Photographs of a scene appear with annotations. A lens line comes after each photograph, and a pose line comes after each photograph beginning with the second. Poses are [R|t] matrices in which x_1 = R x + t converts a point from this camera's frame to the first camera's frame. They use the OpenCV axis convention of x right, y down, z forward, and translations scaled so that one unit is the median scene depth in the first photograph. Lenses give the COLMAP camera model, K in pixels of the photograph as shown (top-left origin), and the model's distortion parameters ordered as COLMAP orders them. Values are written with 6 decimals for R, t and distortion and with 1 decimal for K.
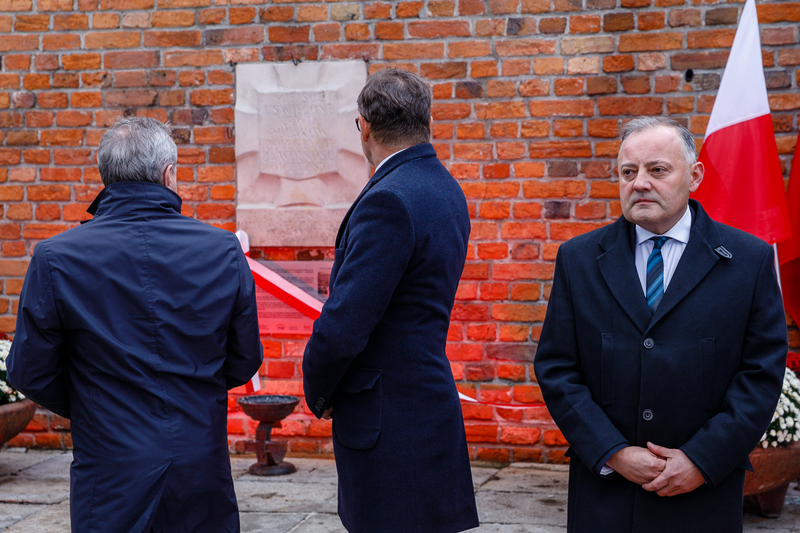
lens RADIAL K [[1564.1, 0, 416.3], [0, 1564.1, 265.2], [0, 0, 1]] dist [0.179716, 0.257792]
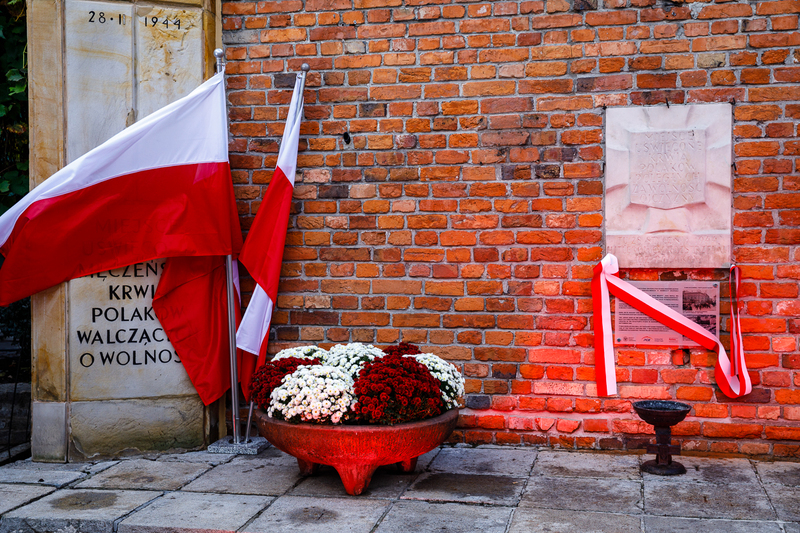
lens RADIAL K [[1068.8, 0, 398.5], [0, 1068.8, 266.8], [0, 0, 1]] dist [0.083844, 0.078358]
pose [[0.999234, -0.002806, 0.039035, -0.299959], [0.002858, 0.999995, -0.001283, -0.012483], [-0.039031, 0.001394, 0.999237, 0.233362]]
